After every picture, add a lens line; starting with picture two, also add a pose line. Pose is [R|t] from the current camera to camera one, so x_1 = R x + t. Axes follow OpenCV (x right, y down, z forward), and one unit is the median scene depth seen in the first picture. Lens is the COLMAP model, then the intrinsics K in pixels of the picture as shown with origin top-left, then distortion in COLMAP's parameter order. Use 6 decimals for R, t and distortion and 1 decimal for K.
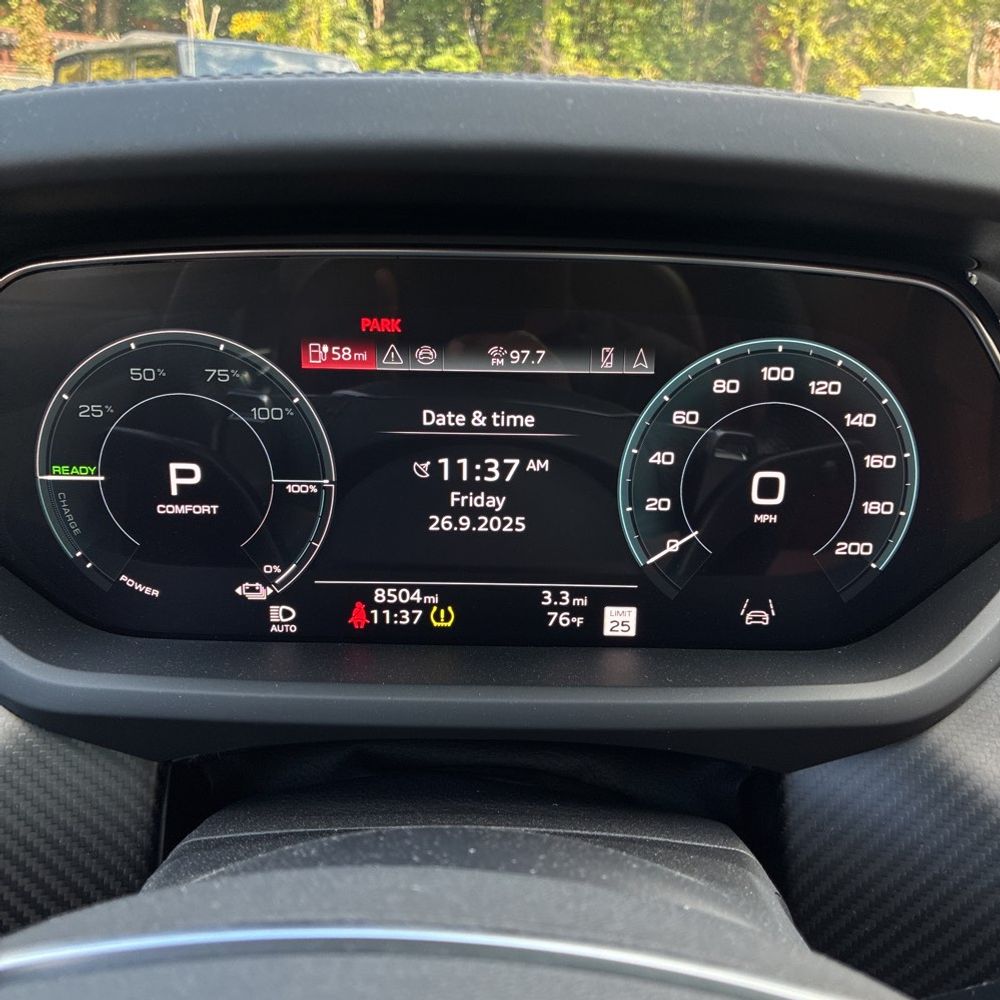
lens RADIAL K [[1020.3, 0, 500.9], [0, 1020.3, 500.6], [0, 0, 1]] dist [0.017415, 0.000000]
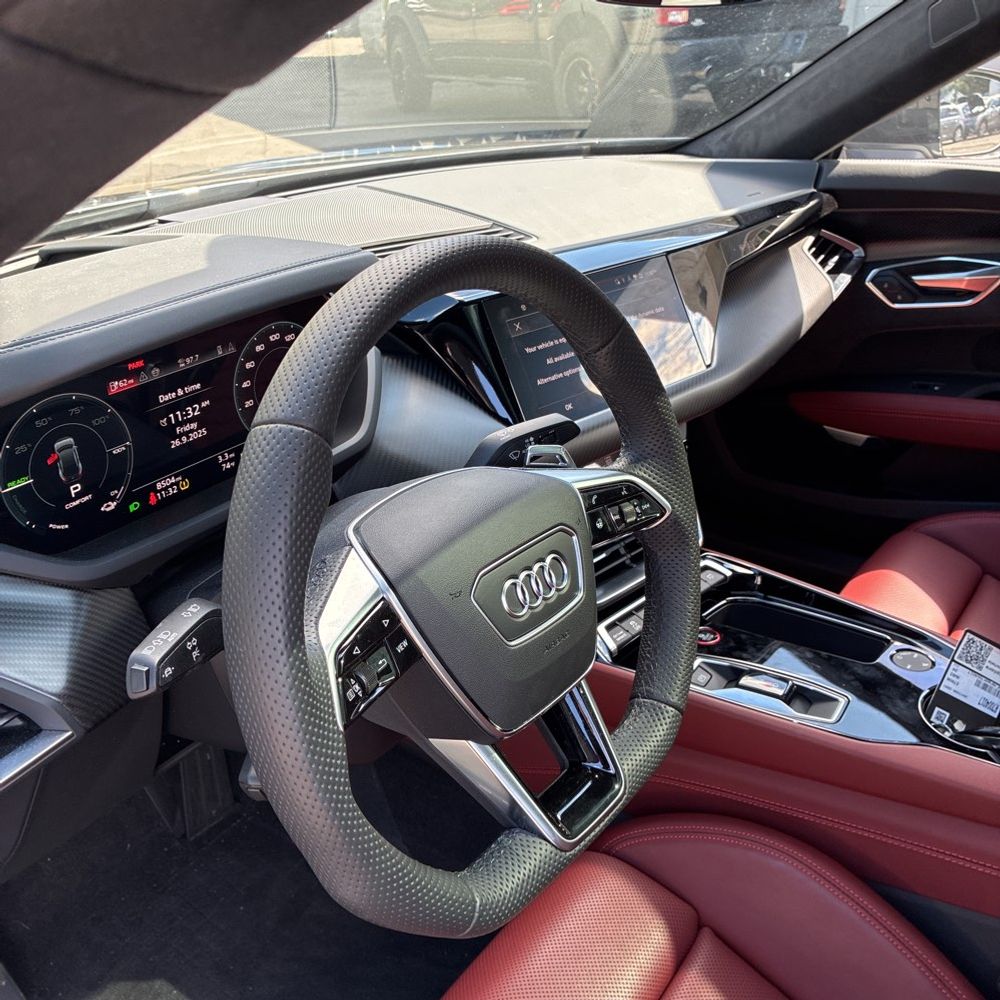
lens RADIAL K [[1020.3, 0, 500.6], [0, 1020.3, 499.7], [0, 0, 1]] dist [0.017415, 0.000000]
pose [[0.585488, -0.386519, 0.712606, -1.277717], [0.282841, 0.921179, 0.267263, -0.258925], [-0.759740, 0.045075, 0.648663, -0.964877]]
